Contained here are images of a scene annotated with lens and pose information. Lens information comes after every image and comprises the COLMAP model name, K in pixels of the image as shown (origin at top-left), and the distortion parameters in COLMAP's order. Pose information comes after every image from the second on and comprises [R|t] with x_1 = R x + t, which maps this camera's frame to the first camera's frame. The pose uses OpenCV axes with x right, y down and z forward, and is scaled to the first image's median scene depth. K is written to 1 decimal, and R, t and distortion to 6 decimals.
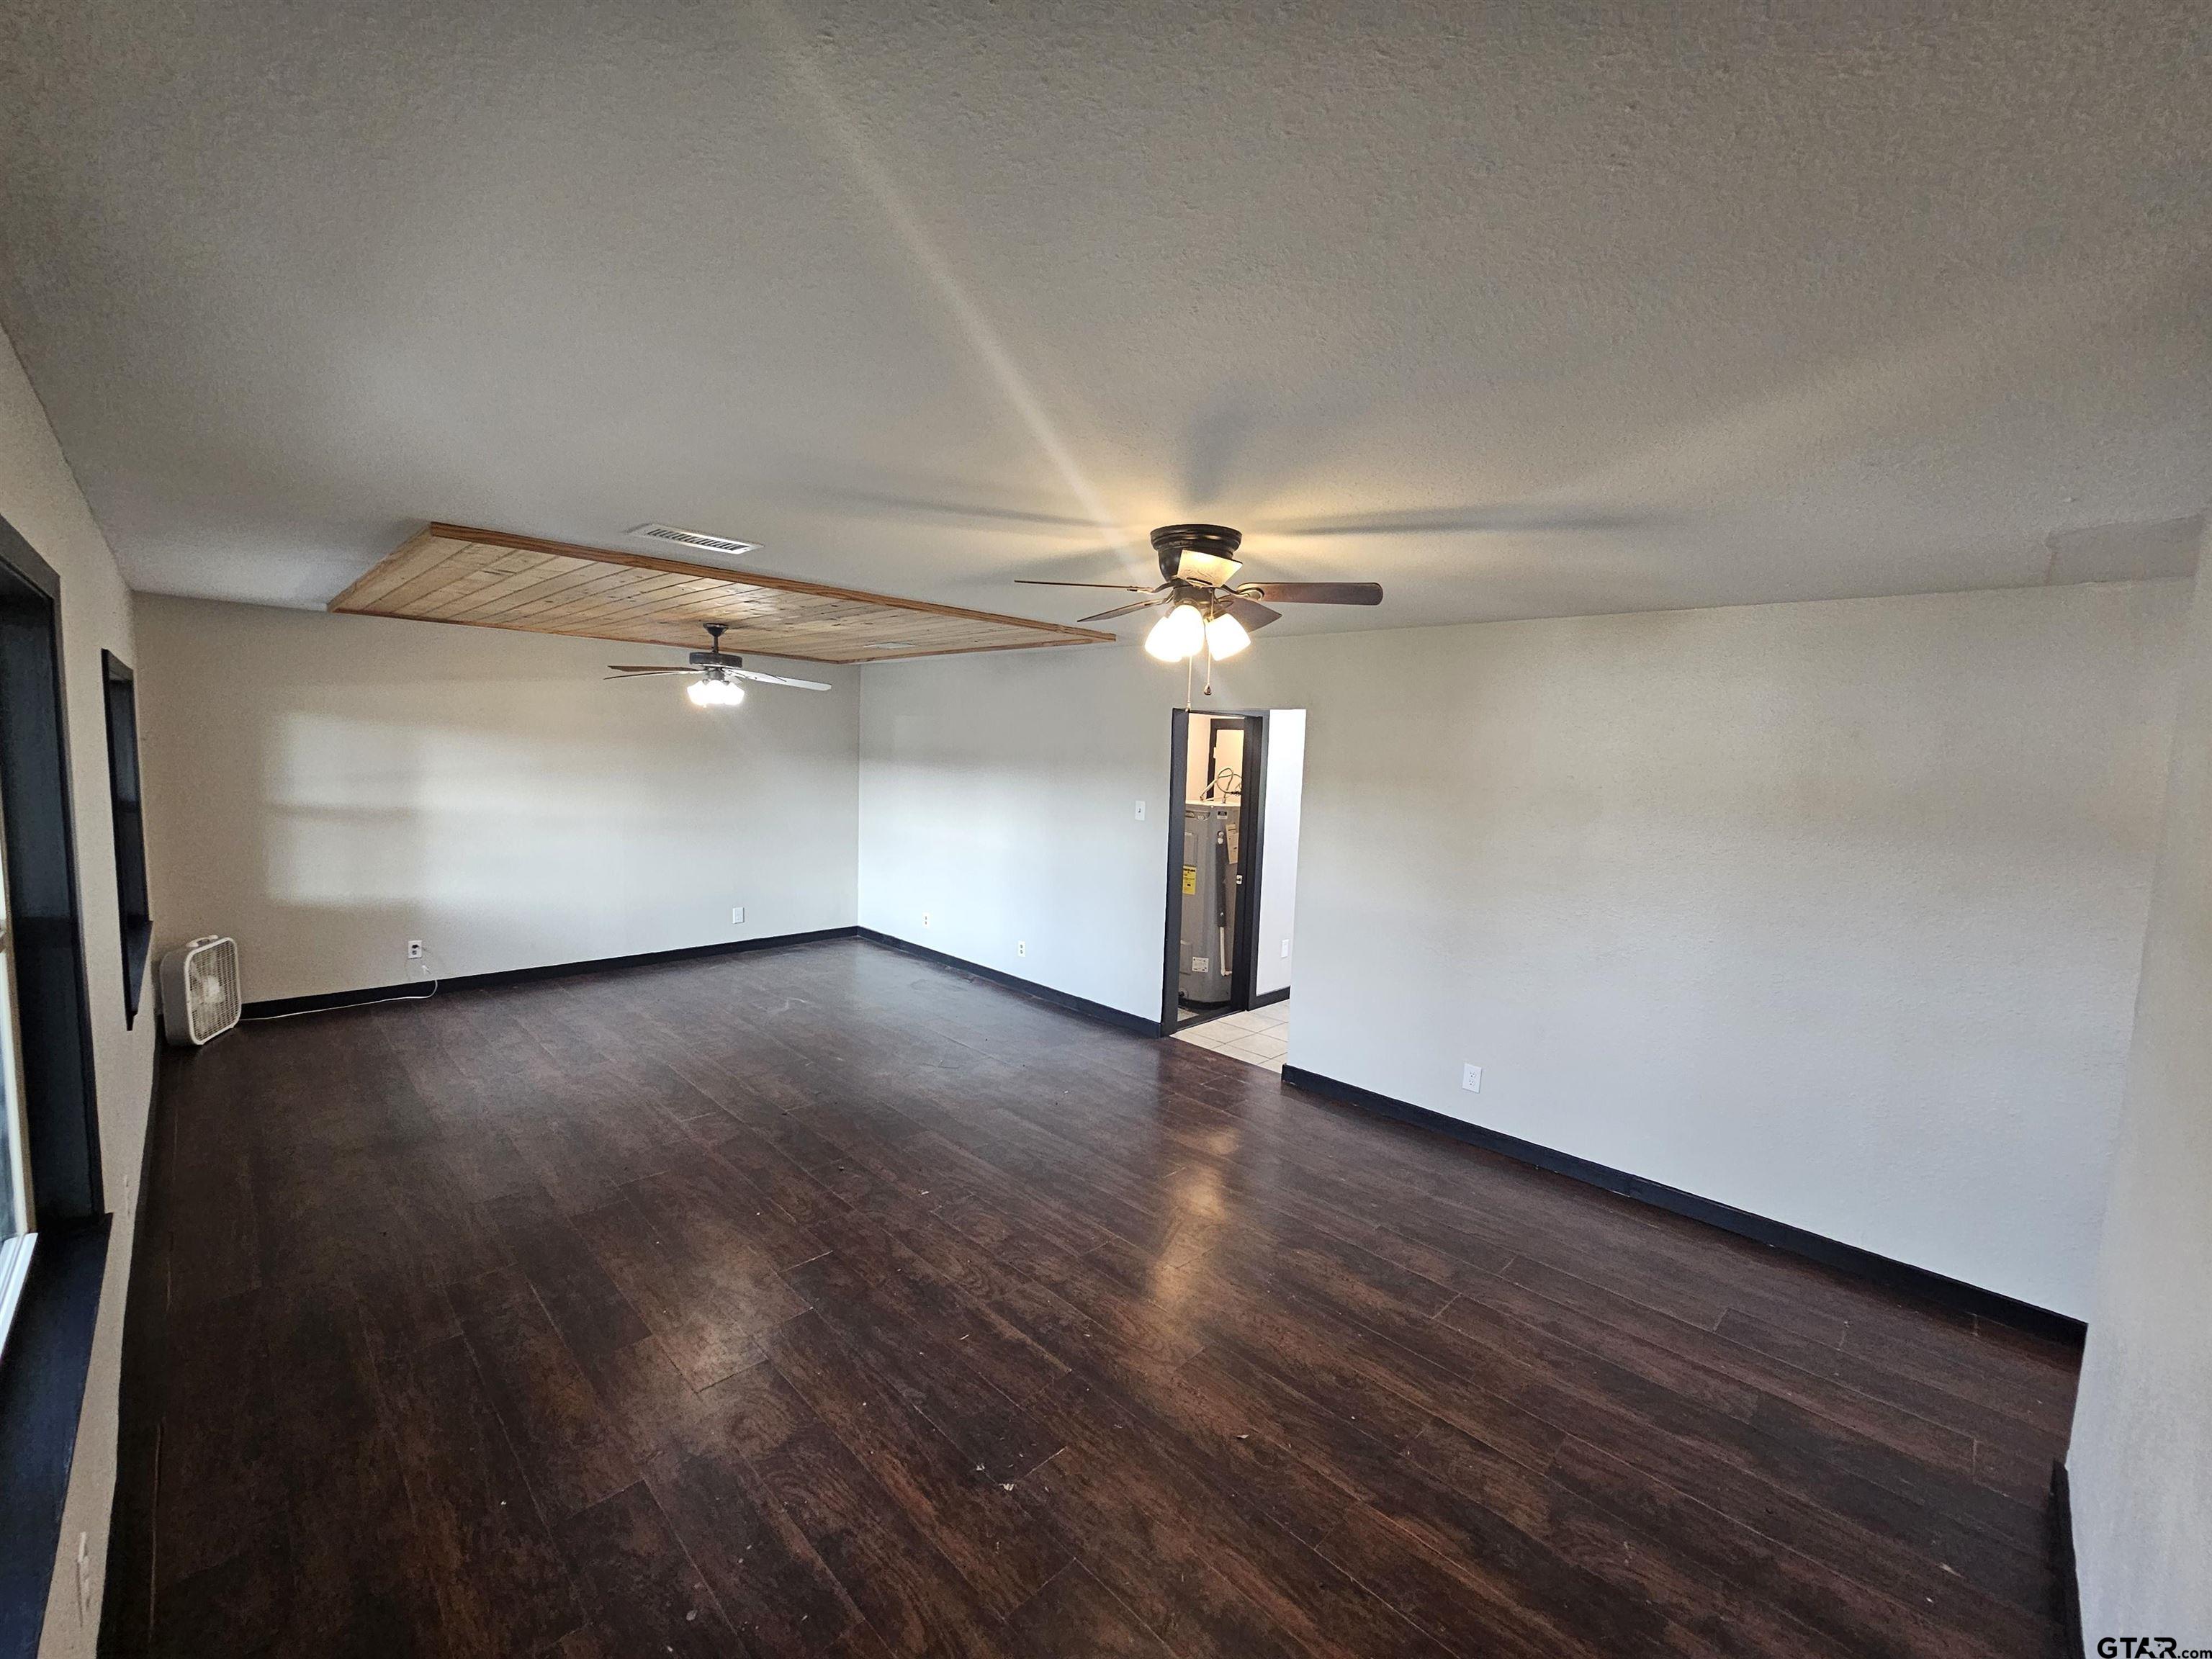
lens RADIAL K [[891.9, 0, 1112.2], [0, 891.9, 860.0], [0, 0, 1]] dist [0.016801, 0.000016]
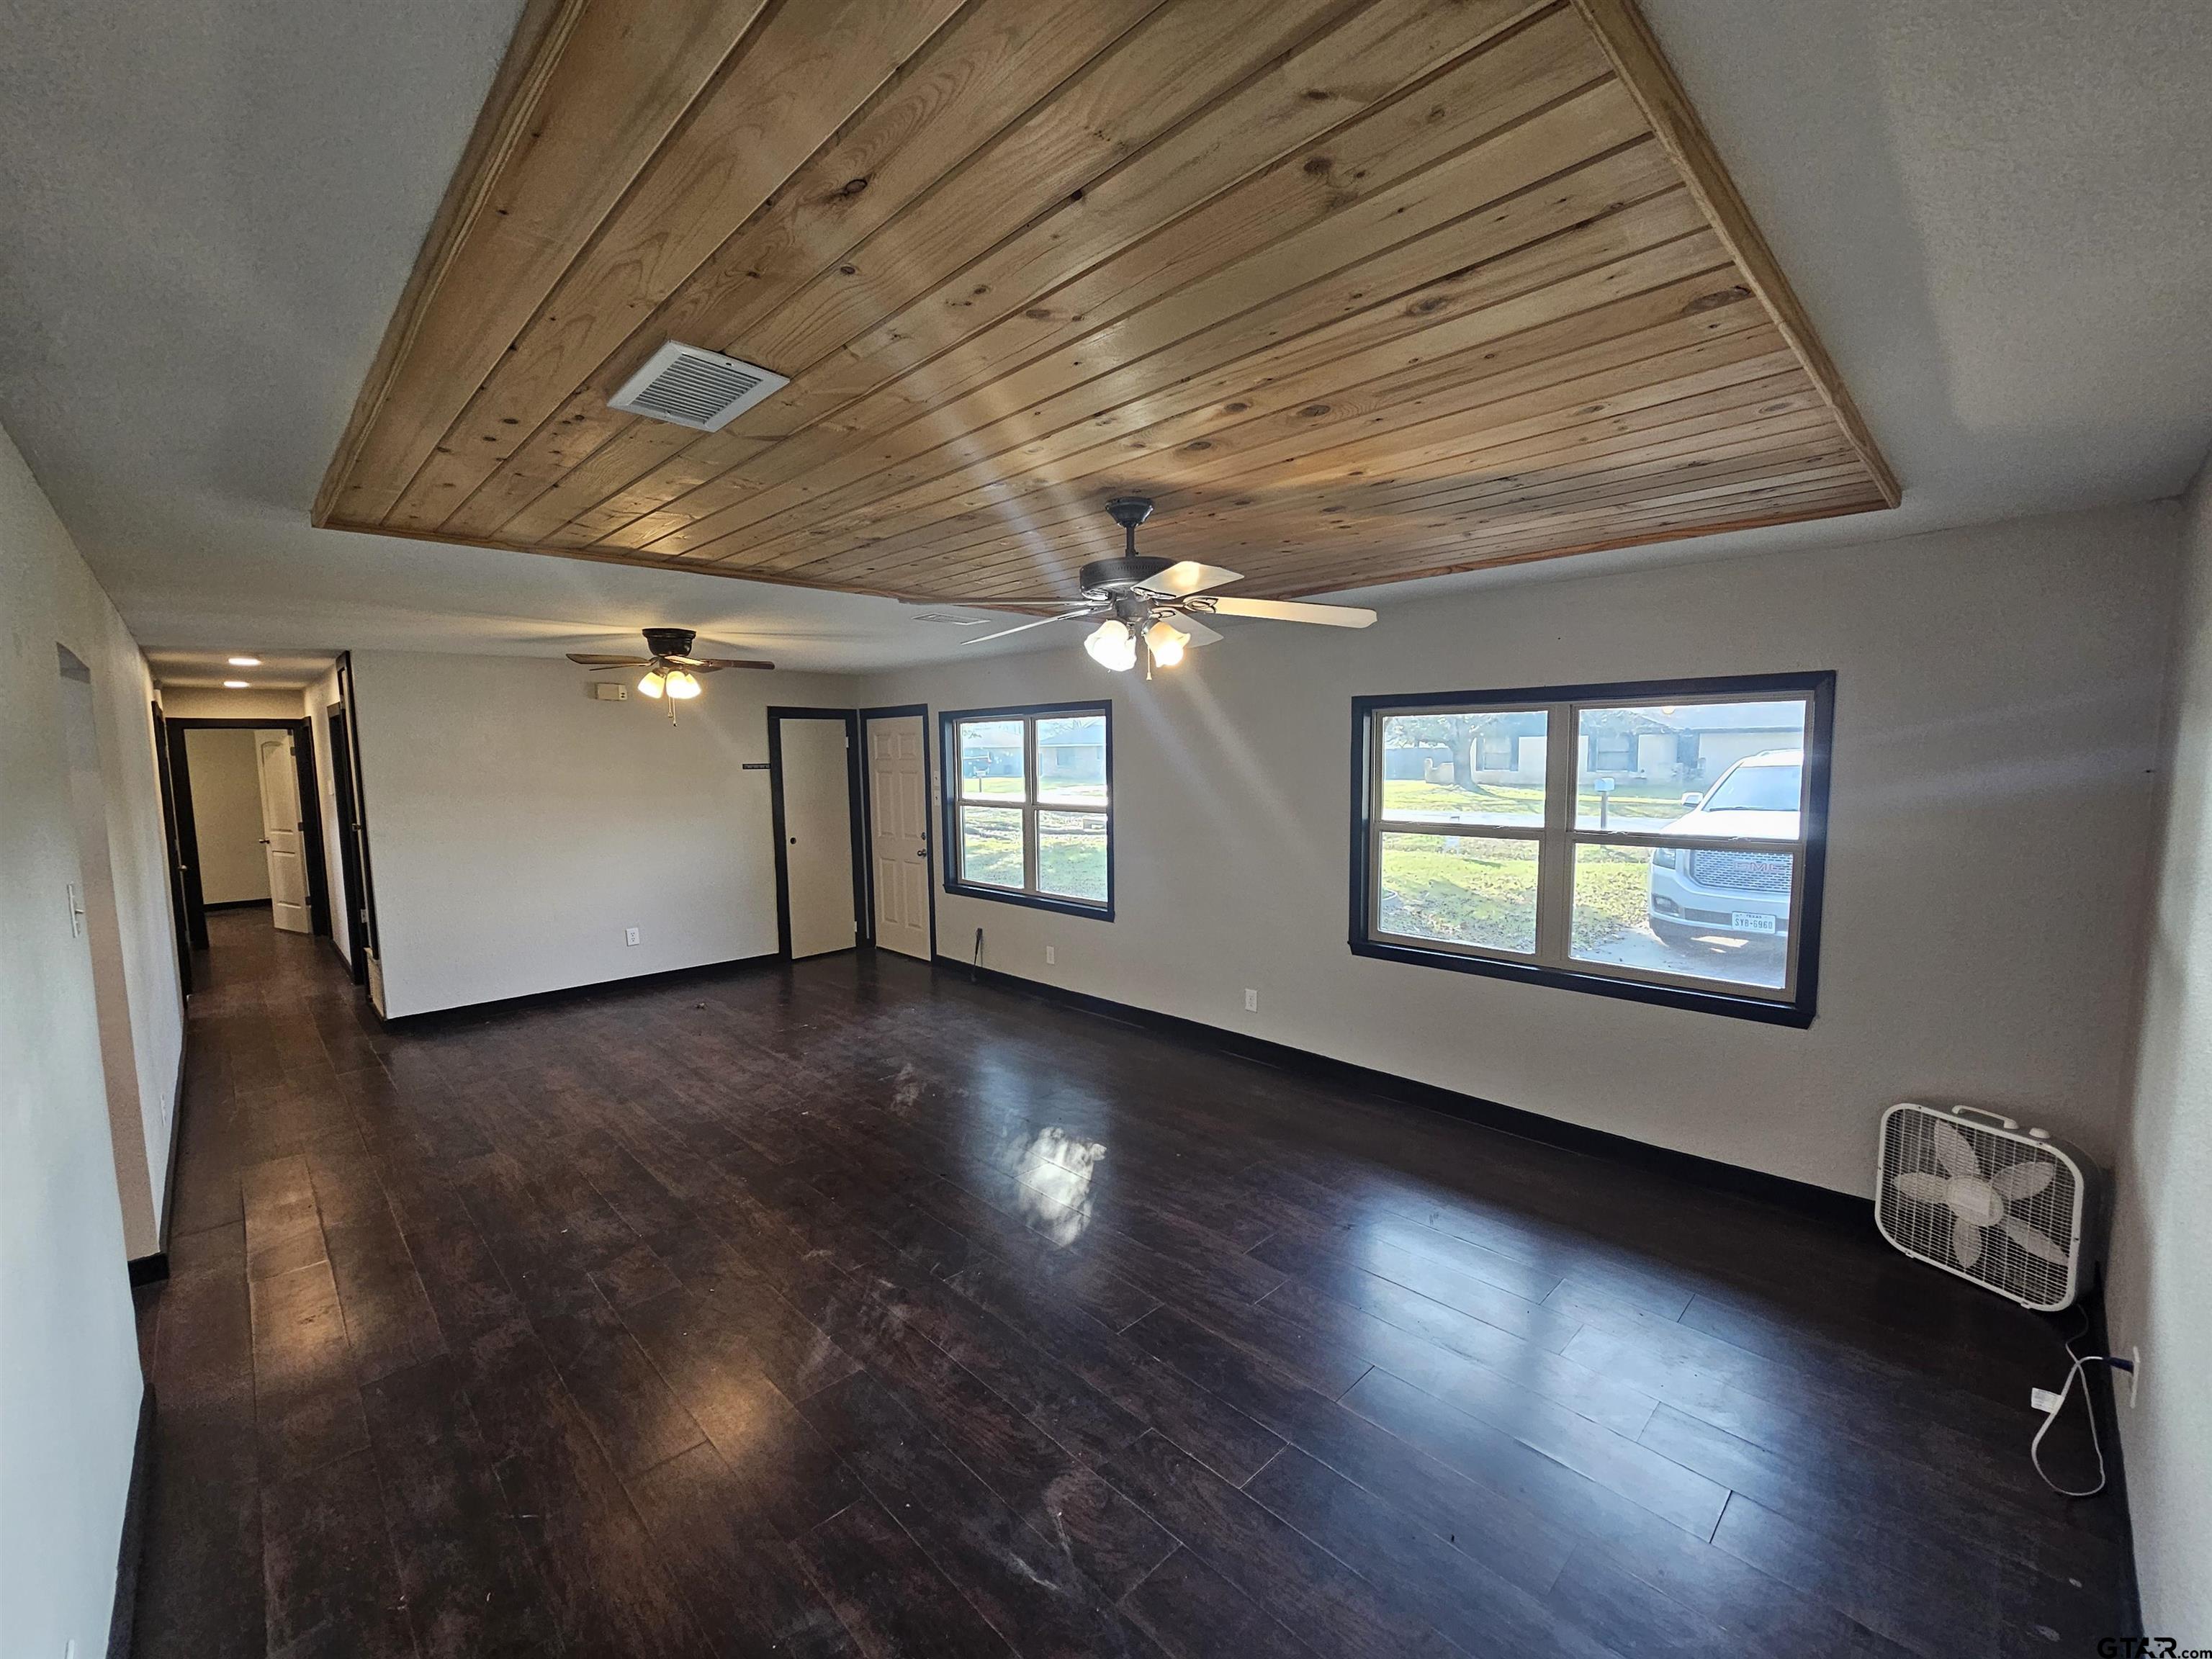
lens RADIAL K [[907.6, 0, 1111.6], [0, 907.6, 839.3], [0, 0, 1]] dist [-0.017385, -0.000175]
pose [[-0.999443, -0.030078, 0.014461, -0.453097], [-0.026124, 0.974723, 0.221886, -0.195717], [-0.020770, 0.221385, -0.974965, 1.513732]]
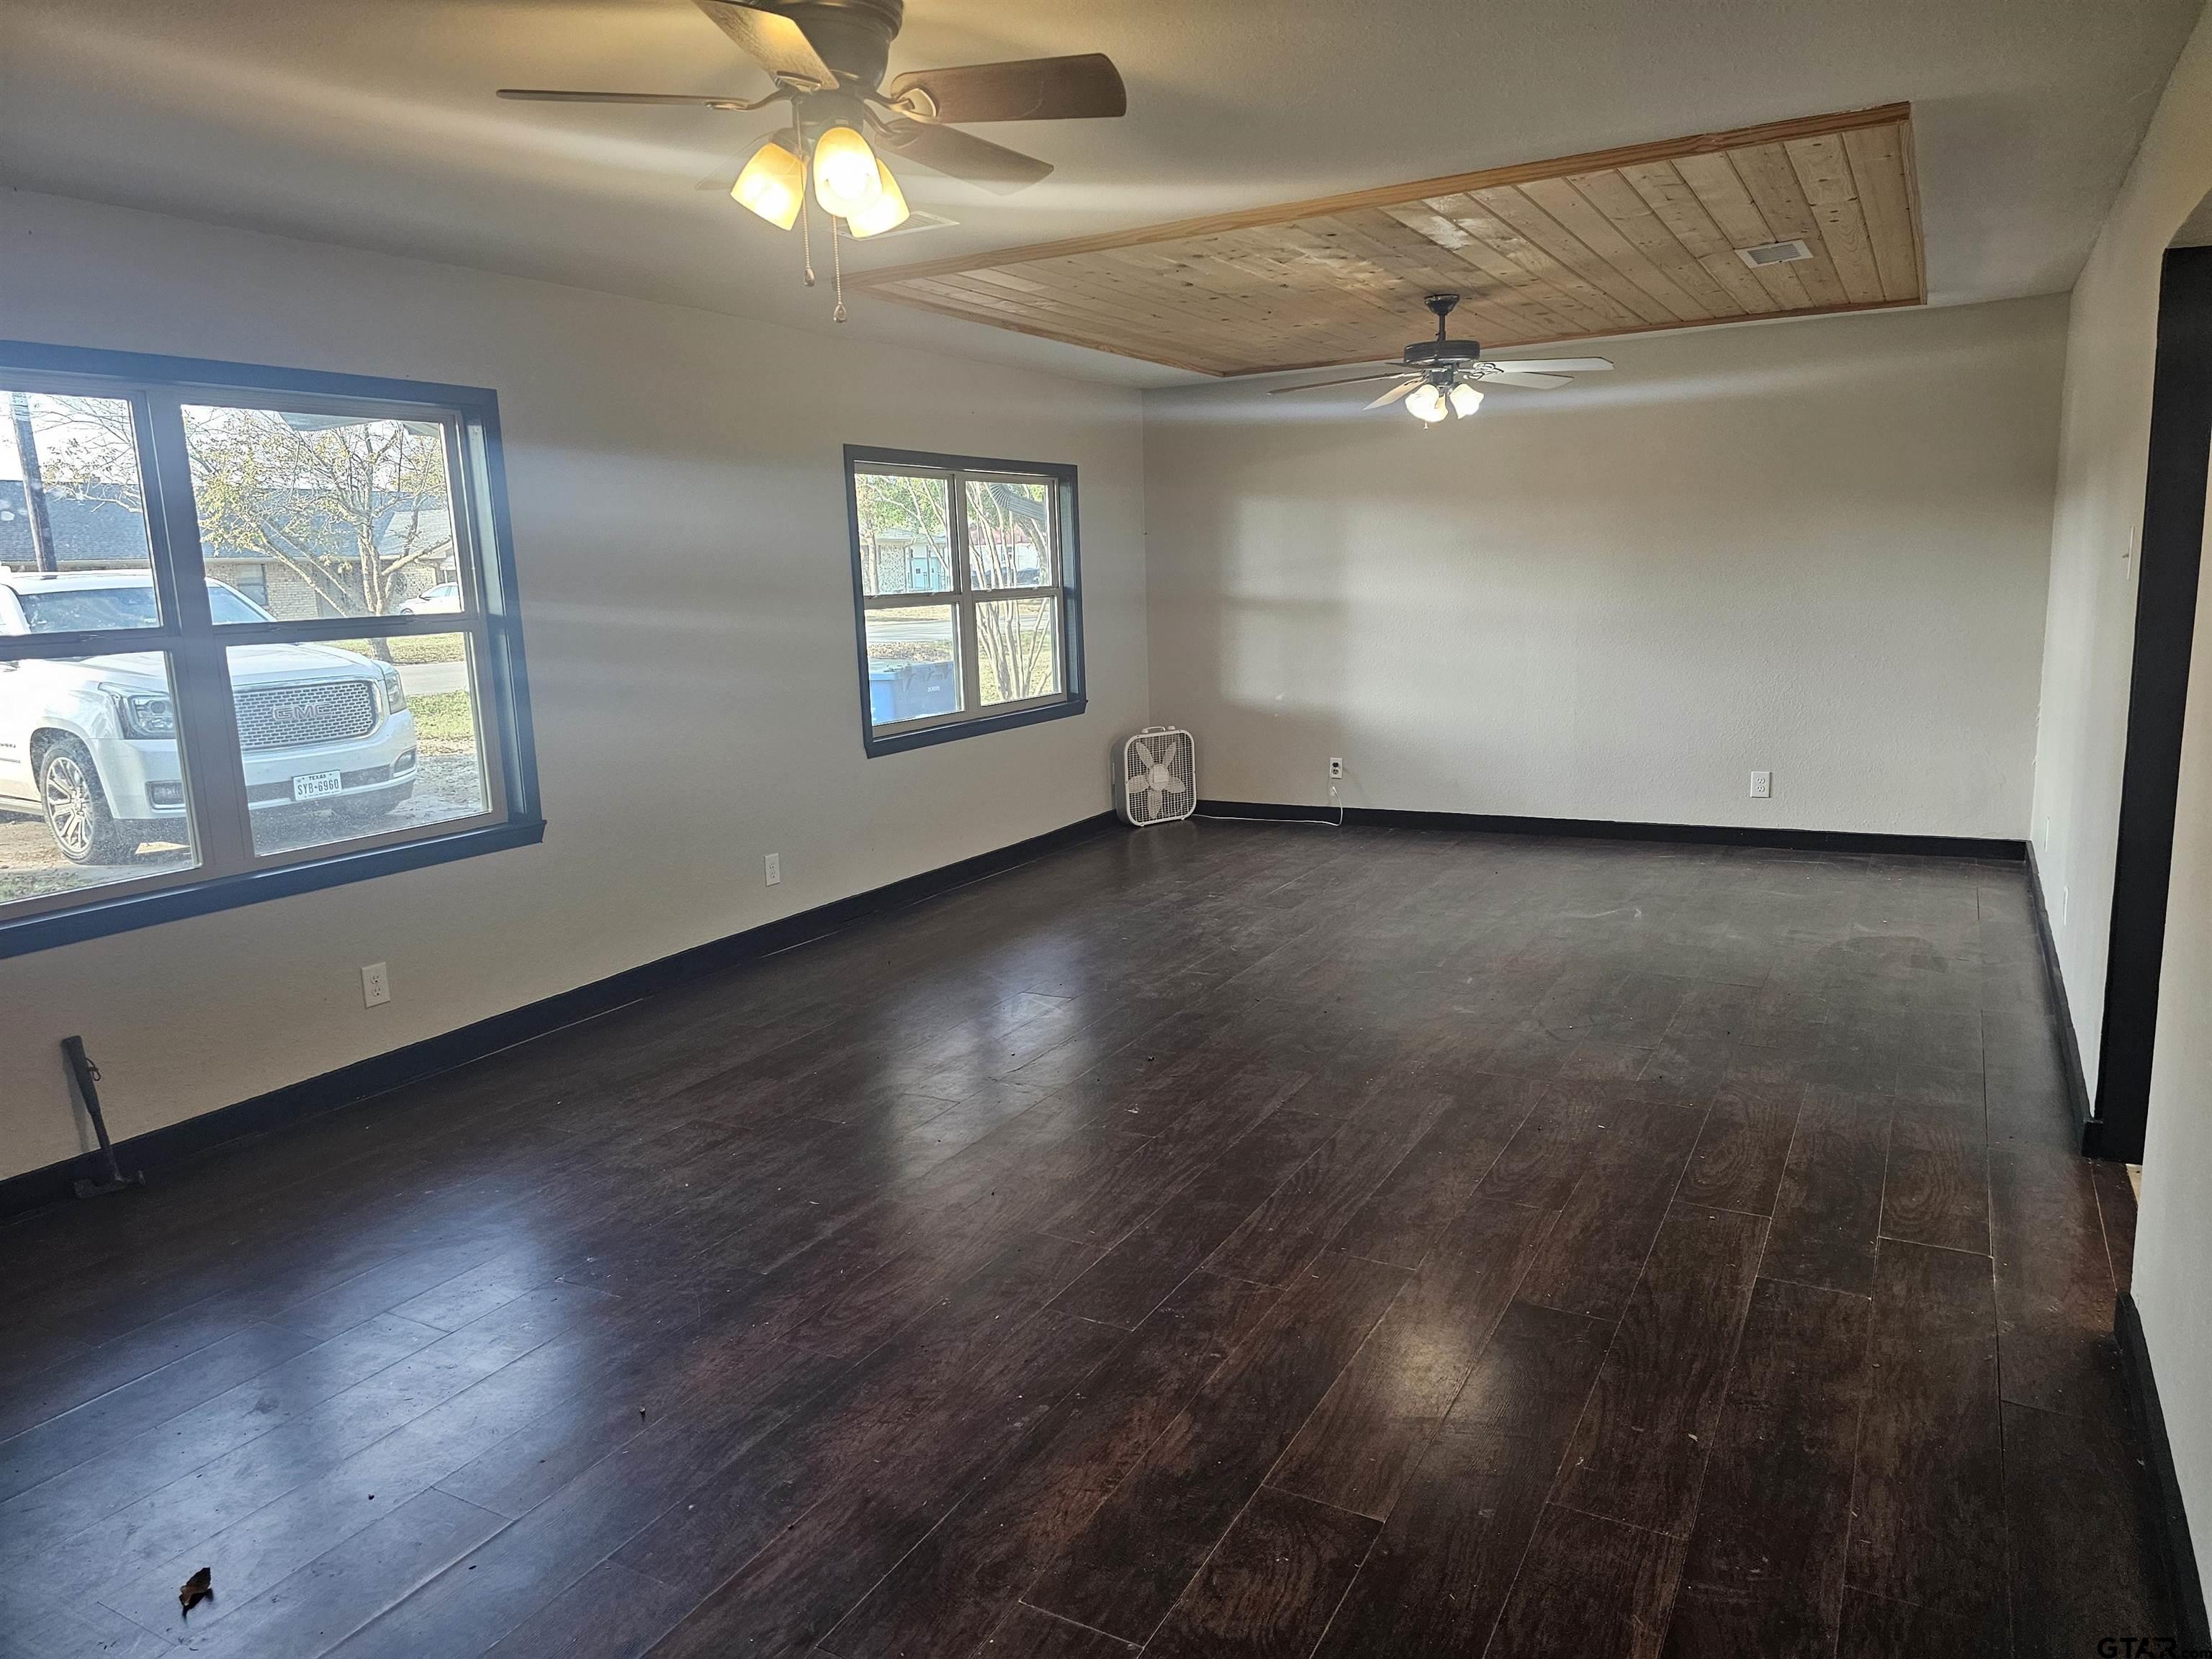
lens RADIAL K [[1501.2, 0, 1106.7], [0, 1501.2, 815.4], [0, 0, 1]] dist [0.073045, 0.000450]
pose [[0.260687, 0.110924, -0.959030, 0.614255], [-0.075159, 0.992694, 0.094388, 0.030043], [0.962493, 0.047474, 0.267120, 0.479999]]
